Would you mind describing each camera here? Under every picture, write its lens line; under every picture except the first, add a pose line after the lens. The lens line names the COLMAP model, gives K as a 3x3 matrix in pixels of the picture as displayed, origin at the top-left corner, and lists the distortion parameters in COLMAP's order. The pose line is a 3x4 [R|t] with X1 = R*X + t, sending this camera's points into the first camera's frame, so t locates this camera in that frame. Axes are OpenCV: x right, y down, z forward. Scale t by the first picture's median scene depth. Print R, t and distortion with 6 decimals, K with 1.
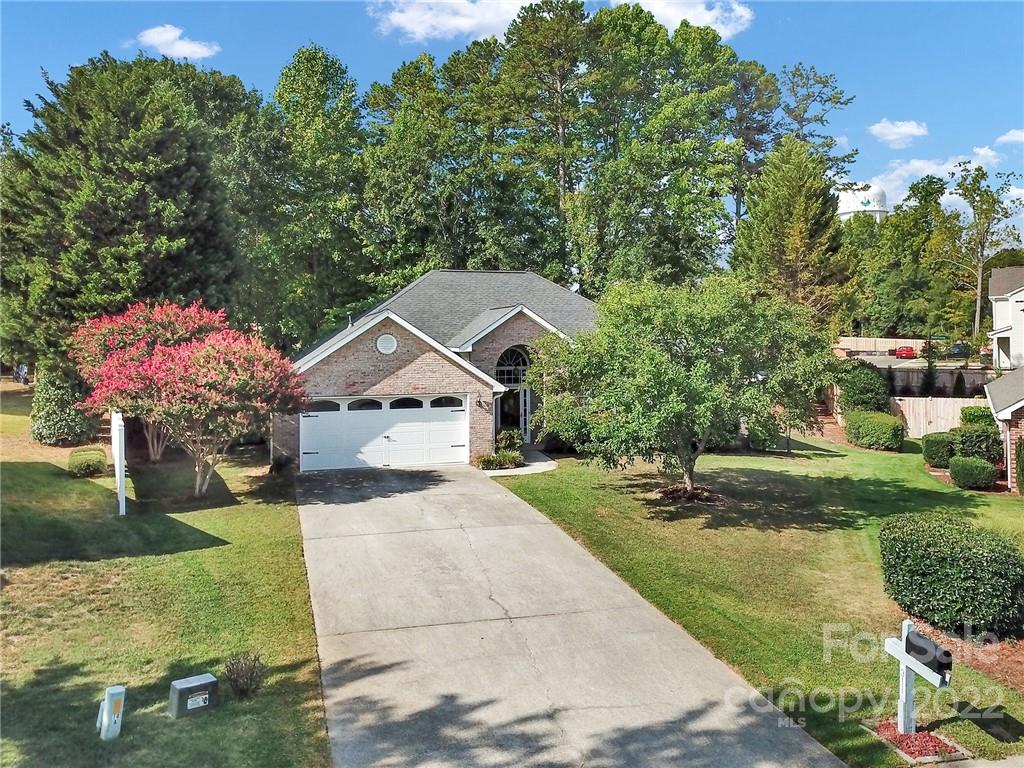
lens RADIAL K [[797.6, 0, 491.3], [0, 797.6, 383.5], [0, 0, 1]] dist [0.006899, 0.006425]
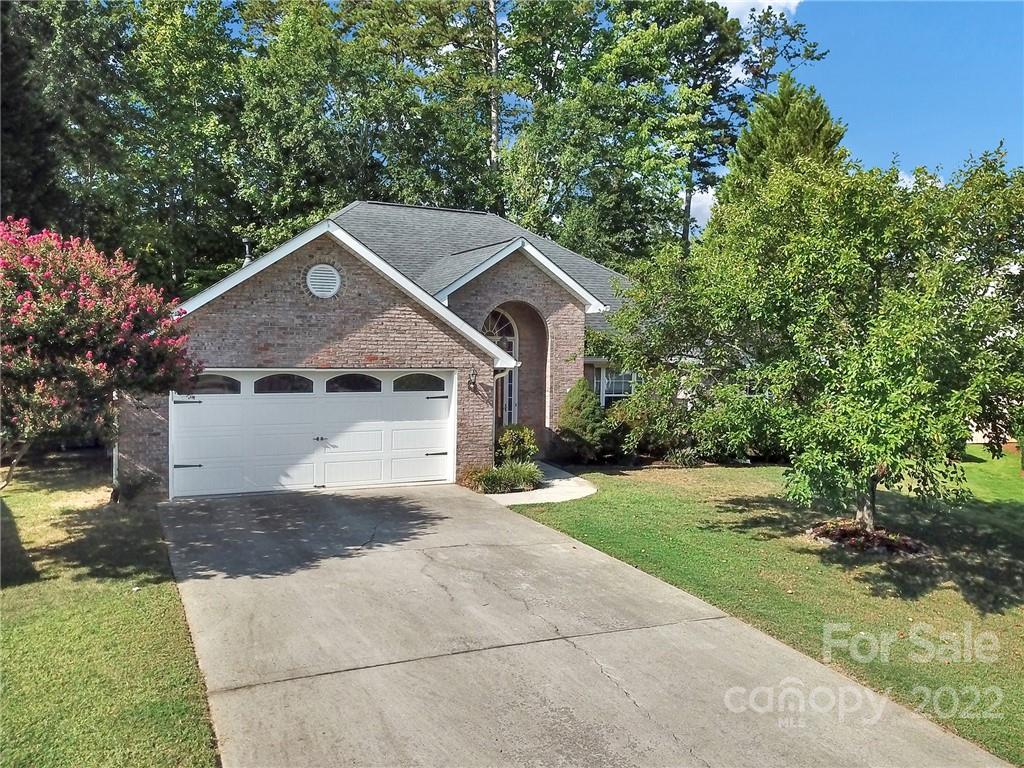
lens RADIAL K [[799.1, 0, 496.0], [0, 799.1, 402.4], [0, 0, 1]] dist [0.020766, 0.002455]
pose [[0.982694, 0.014571, 0.184664, -0.121334], [-0.018269, 0.999665, 0.018342, 0.028502], [-0.184334, -0.021398, 0.982631, 0.417318]]
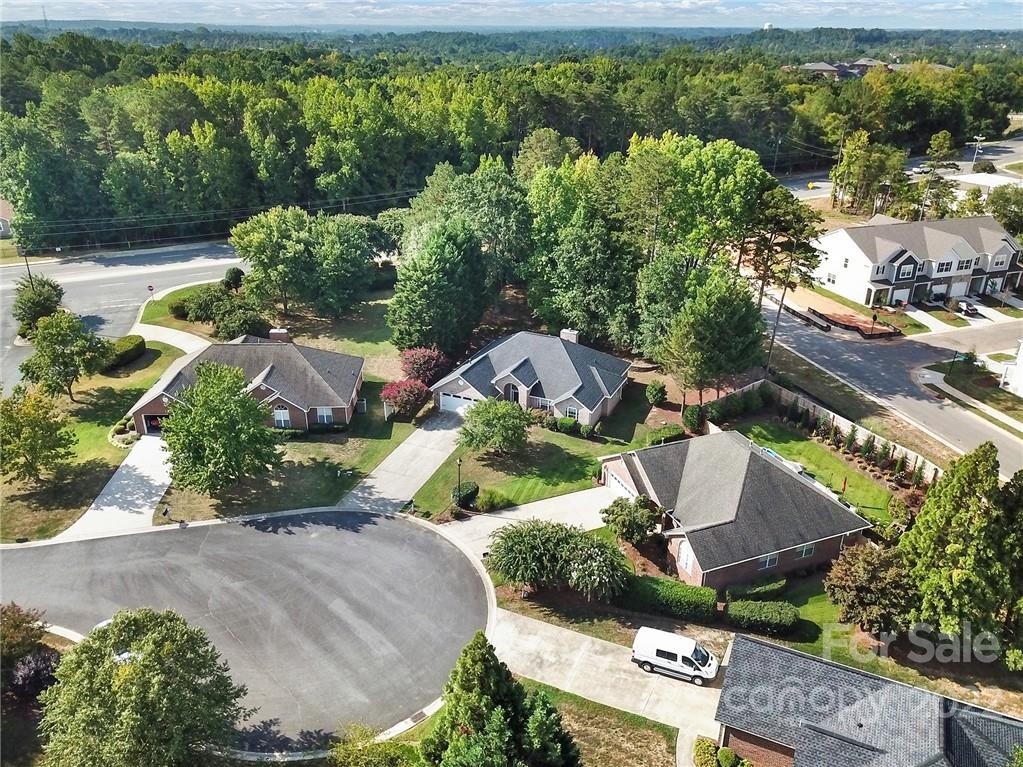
lens RADIAL K [[786.9, 0, 513.5], [0, 786.9, 389.7], [0, 0, 1]] dist [0.009439, -0.005640]
pose [[0.766100, 0.263492, -0.586227, 2.125547], [-0.002567, 0.913350, 0.407168, -1.466491], [0.642716, -0.310427, 0.700394, -1.281746]]
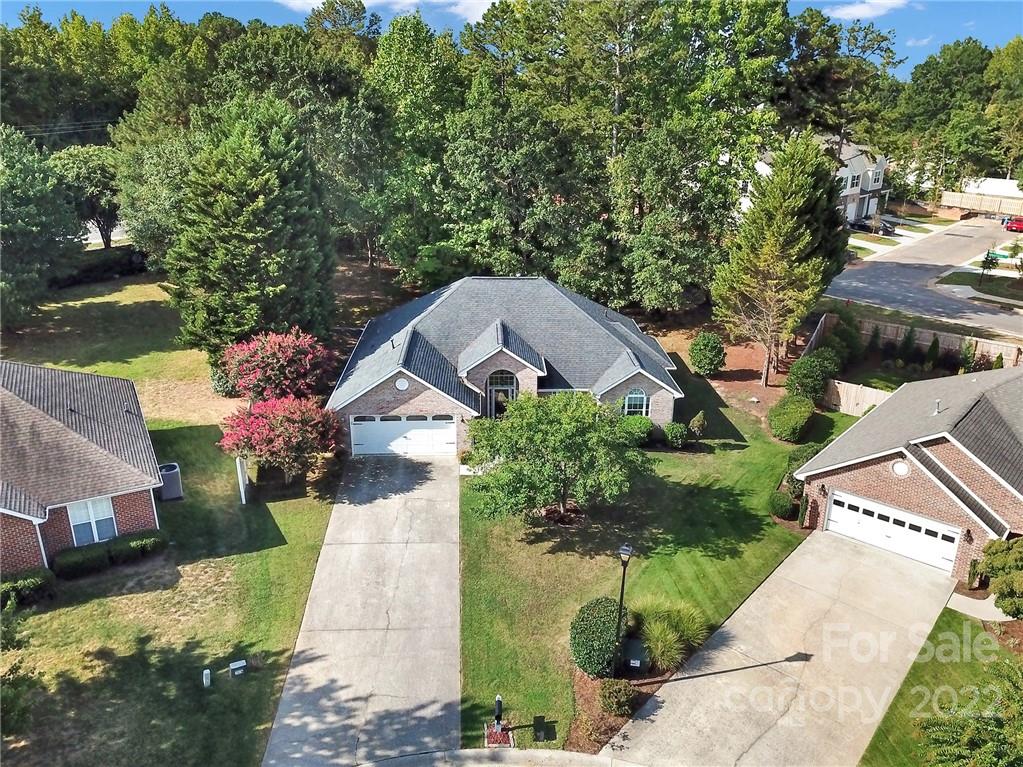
lens RADIAL K [[786.9, 0, 513.5], [0, 786.9, 389.7], [0, 0, 1]] dist [0.009439, -0.005640]
pose [[0.971119, 0.084674, -0.223067, 0.449161], [-0.000417, 0.935511, 0.353297, -0.615850], [0.238597, -0.343001, 0.908527, -0.361775]]
